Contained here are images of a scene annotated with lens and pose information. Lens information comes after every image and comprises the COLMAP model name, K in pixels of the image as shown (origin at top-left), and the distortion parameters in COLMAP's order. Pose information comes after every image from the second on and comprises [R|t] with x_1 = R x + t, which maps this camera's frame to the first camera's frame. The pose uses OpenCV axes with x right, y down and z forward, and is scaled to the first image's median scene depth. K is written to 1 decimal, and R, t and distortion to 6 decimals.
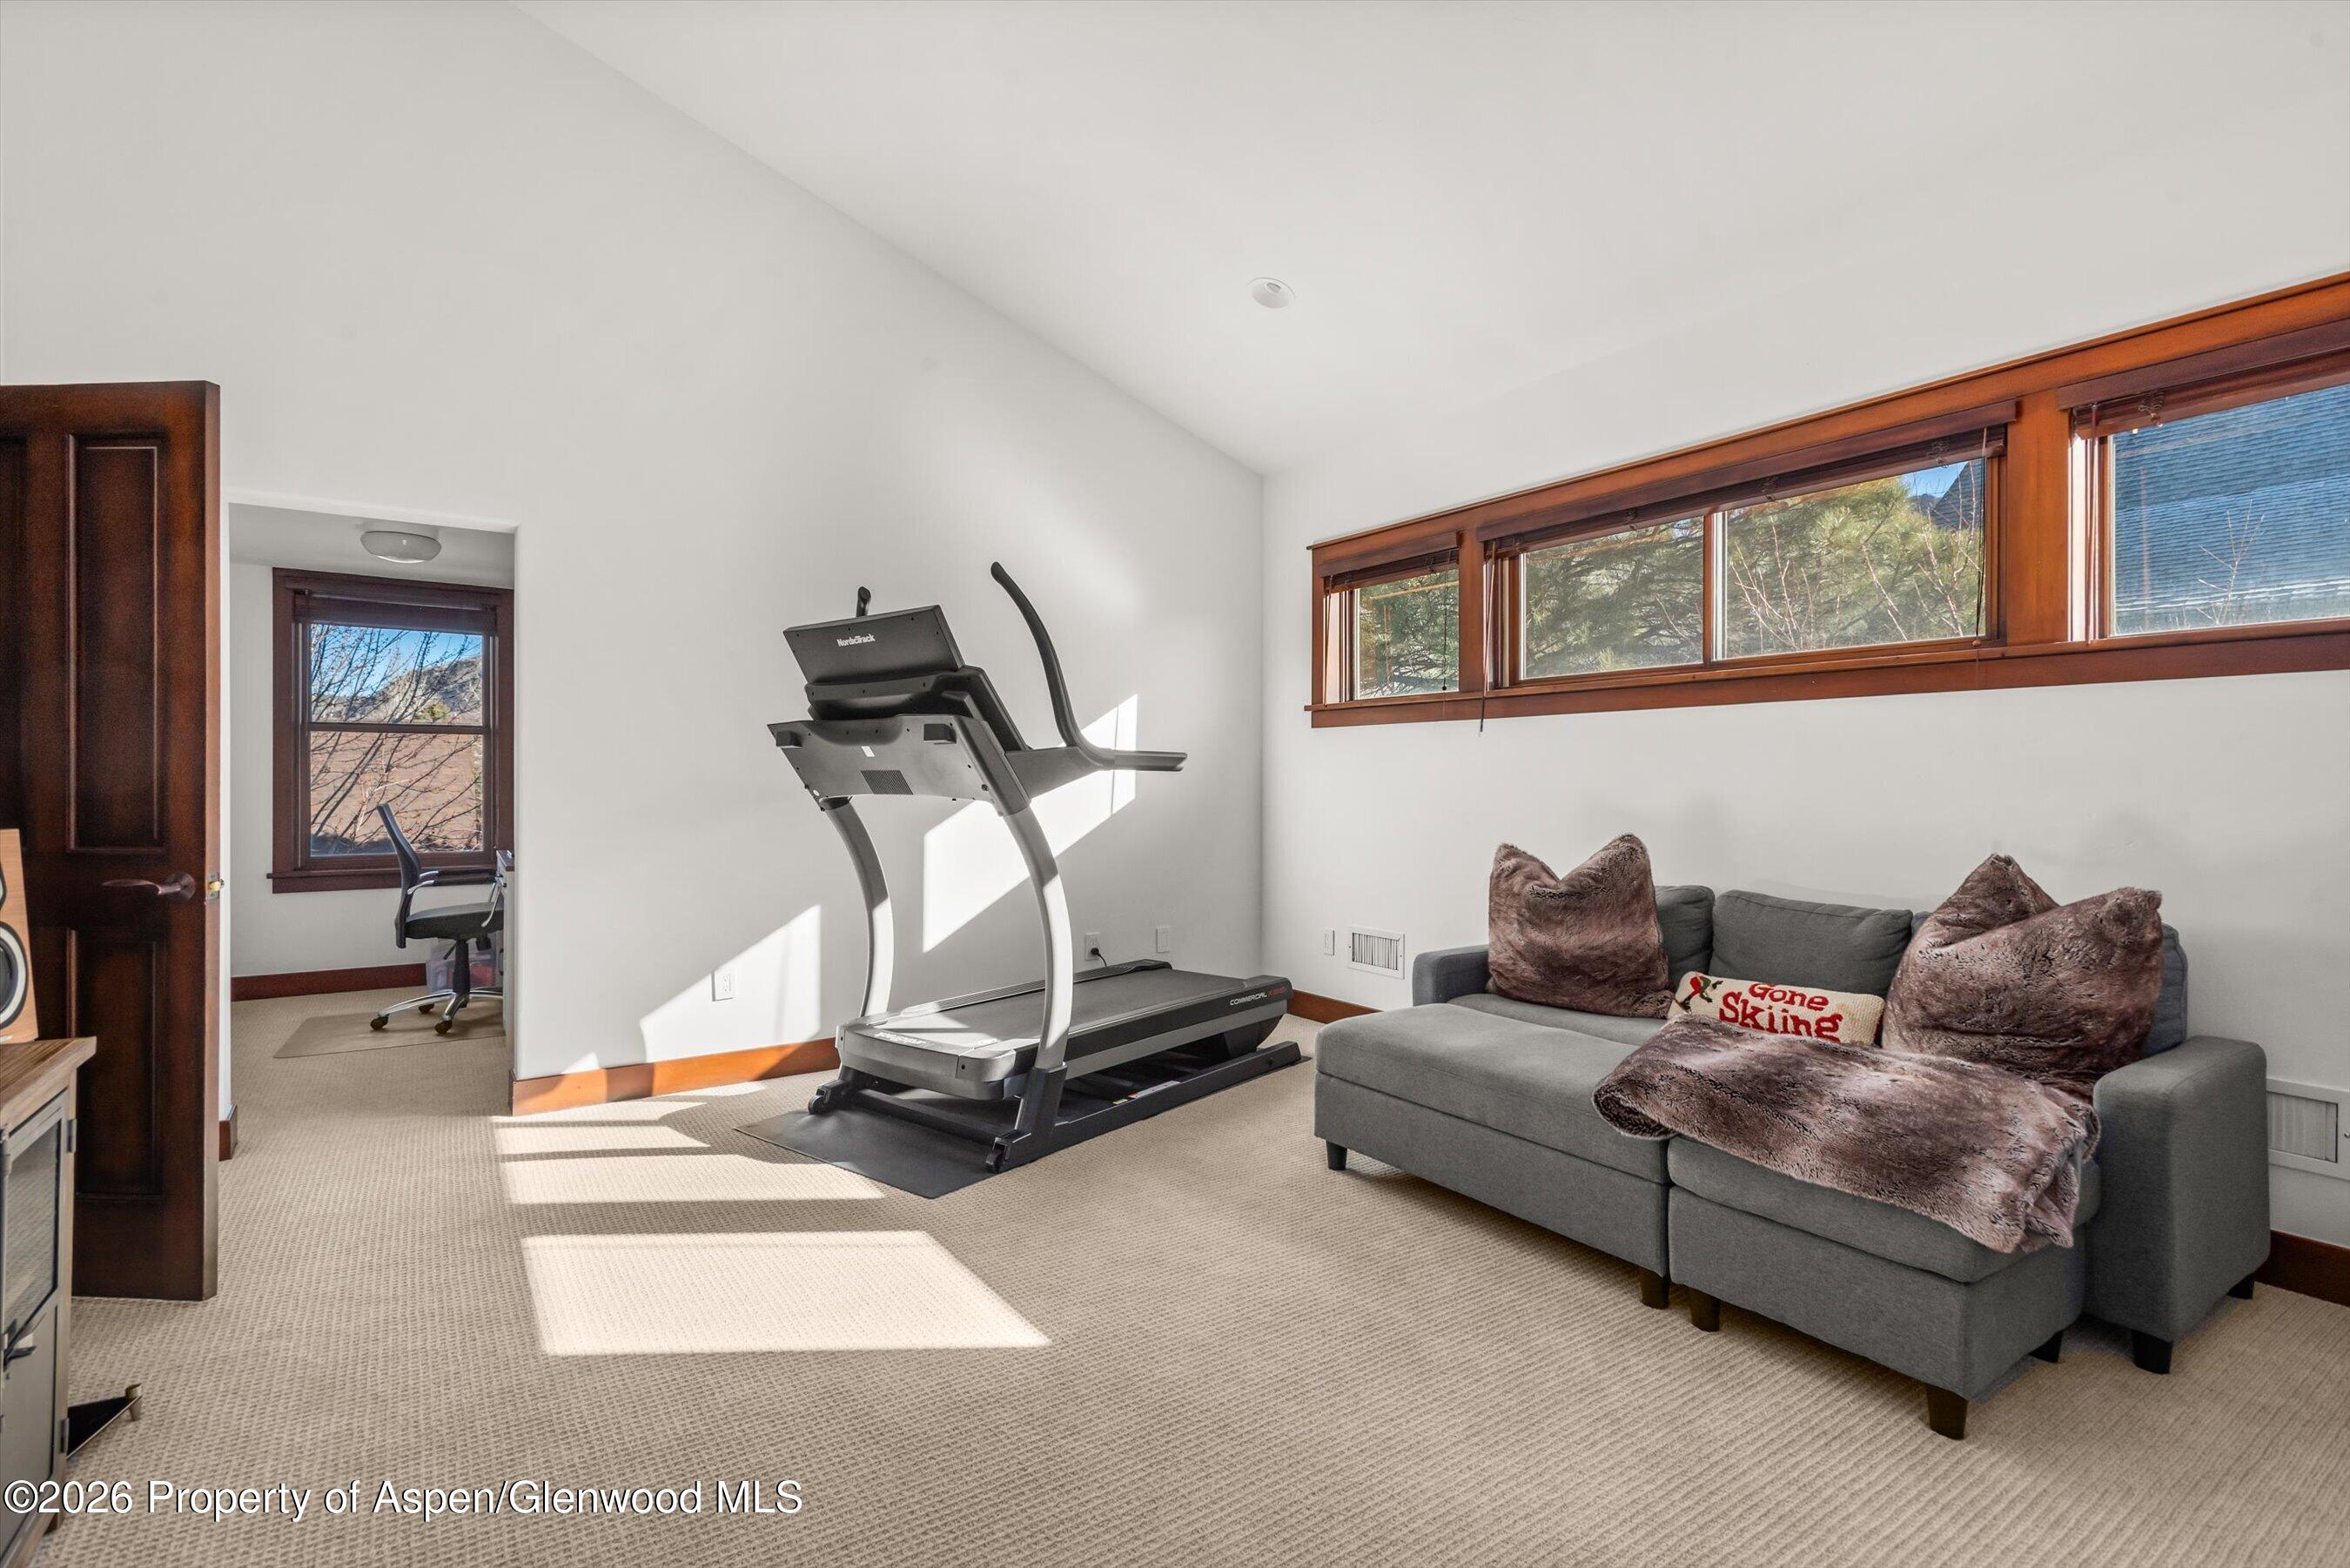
lens RADIAL K [[1086.0, 0, 1182.0], [0, 1086.0, 778.8], [0, 0, 1]] dist [0.003112, -0.000239]
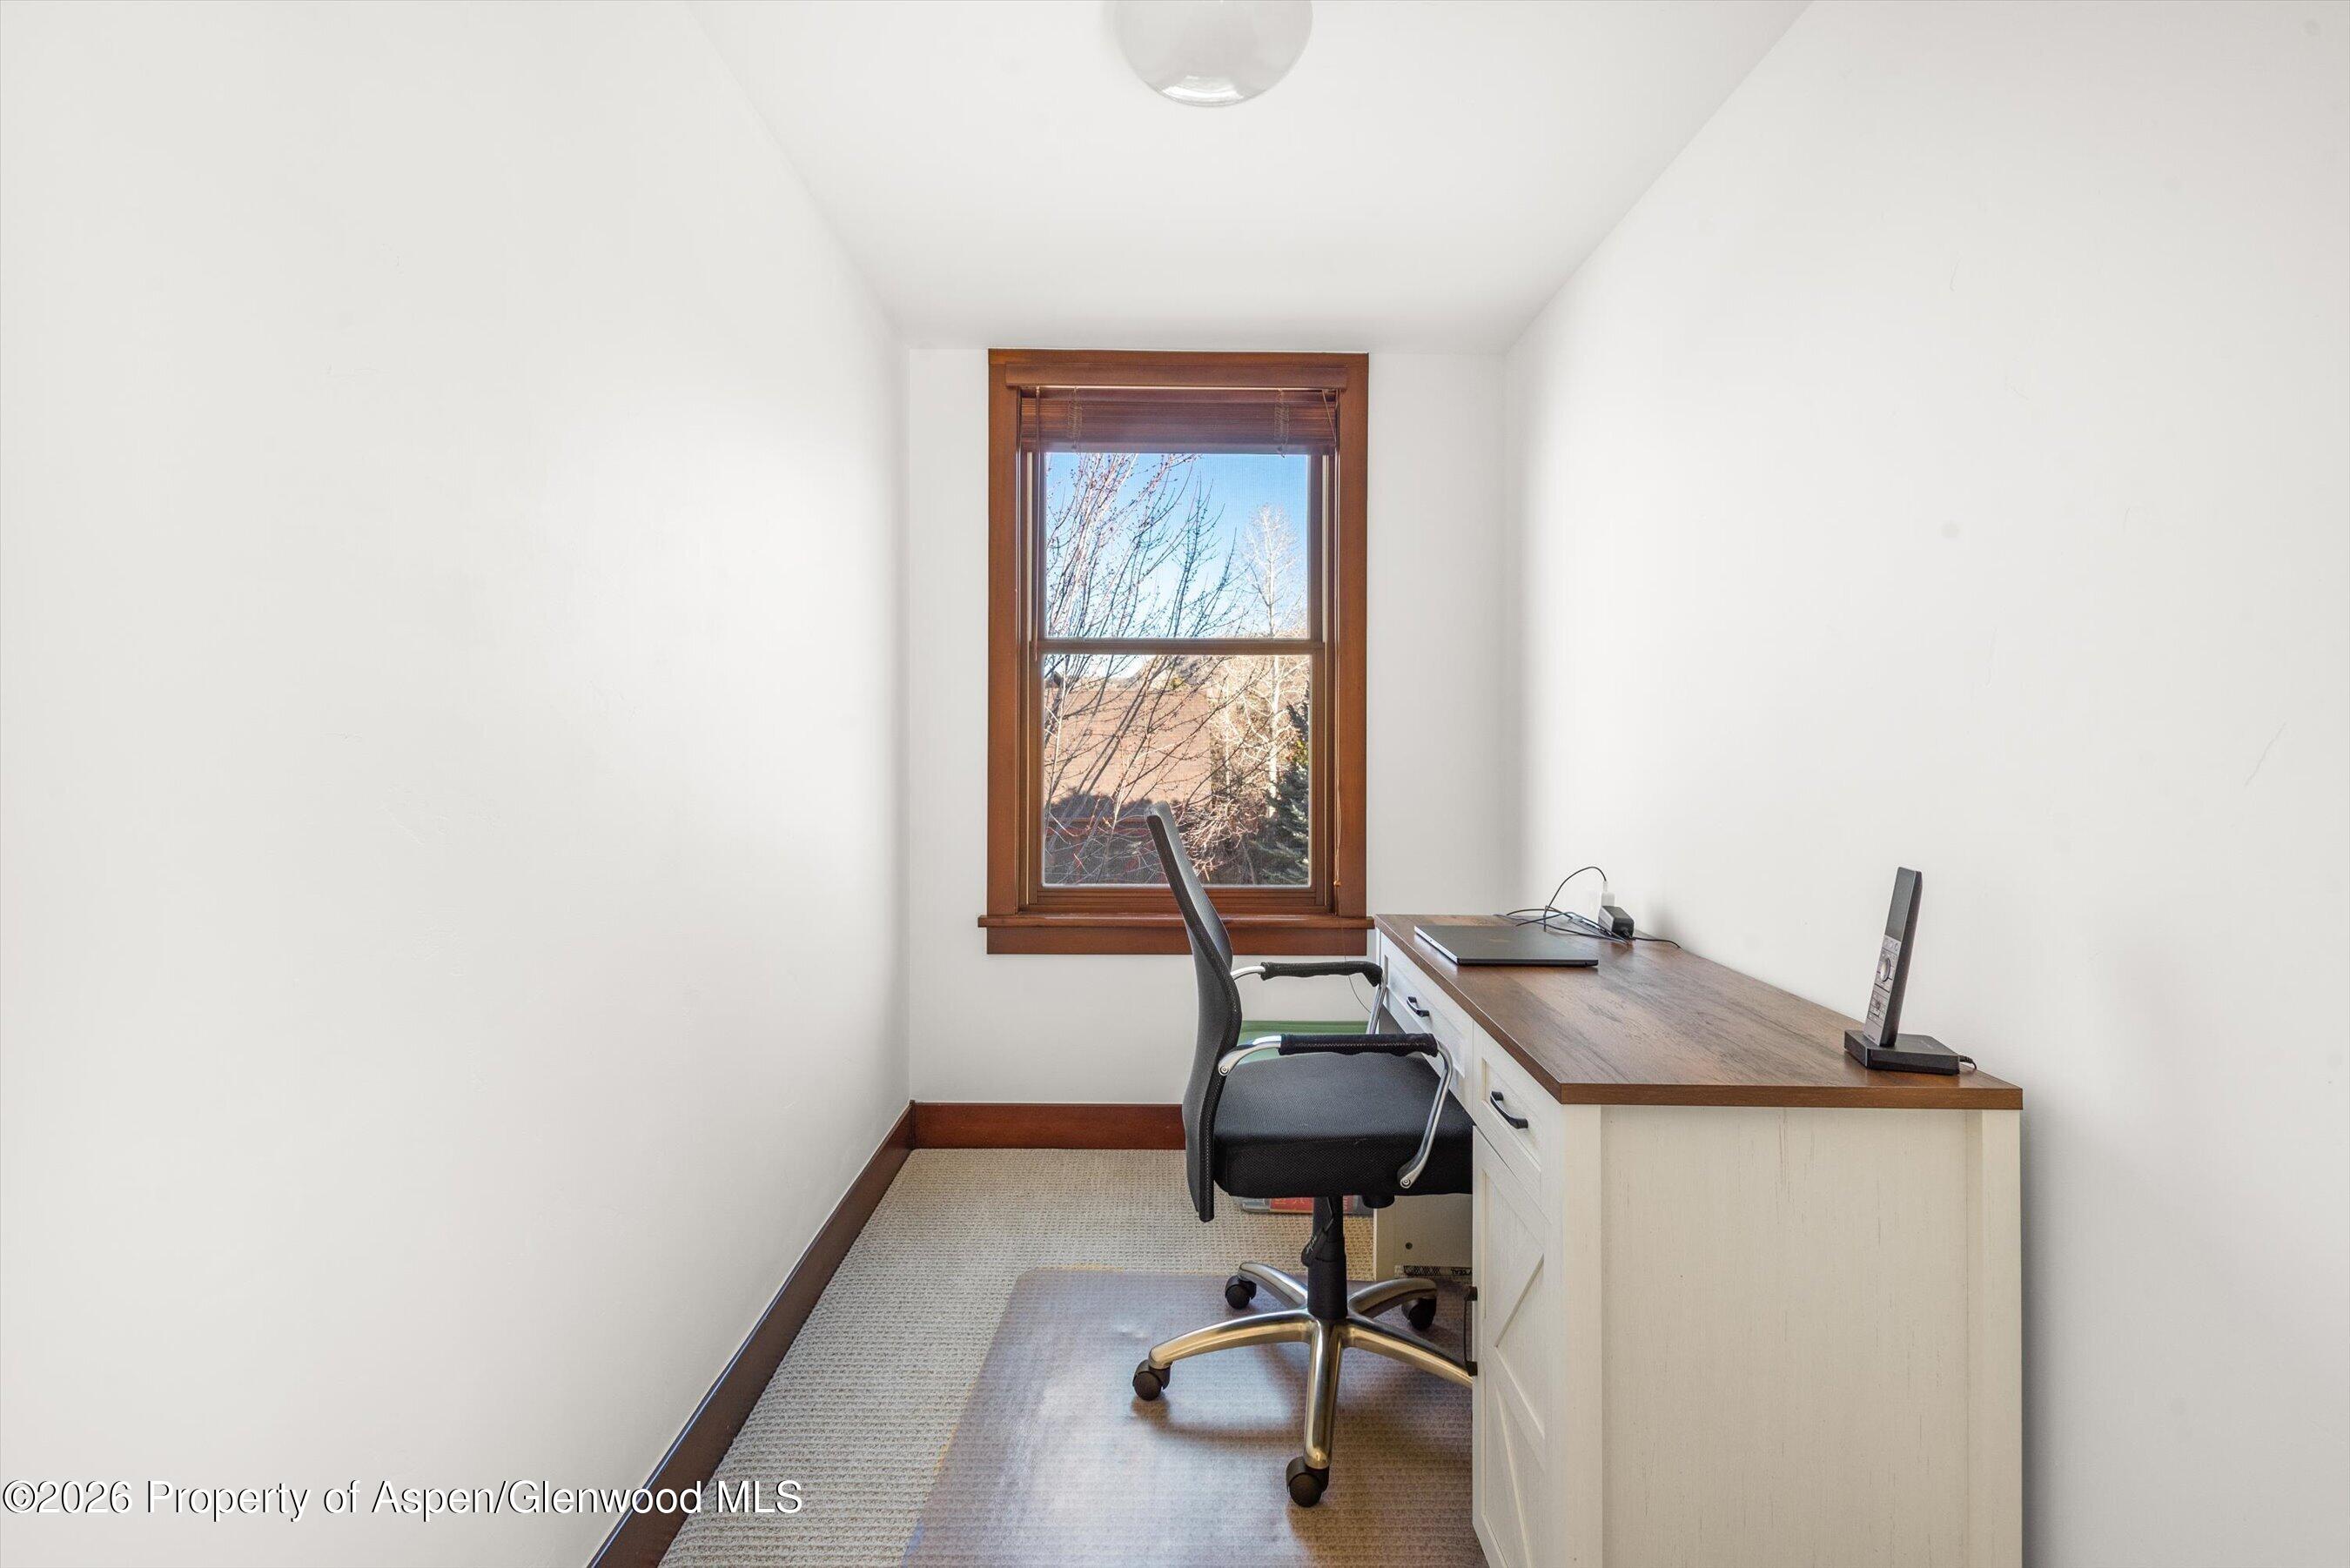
lens RADIAL K [[1086.0, 0, 1175.9], [0, 1086.0, 771.9], [0, 0, 1]] dist [0.003112, -0.000239]
pose [[0.825446, 0.015304, -0.564273, -0.443967], [-0.001466, 0.999687, 0.024969, 0.002257], [0.564479, -0.019784, 0.825210, 0.593830]]
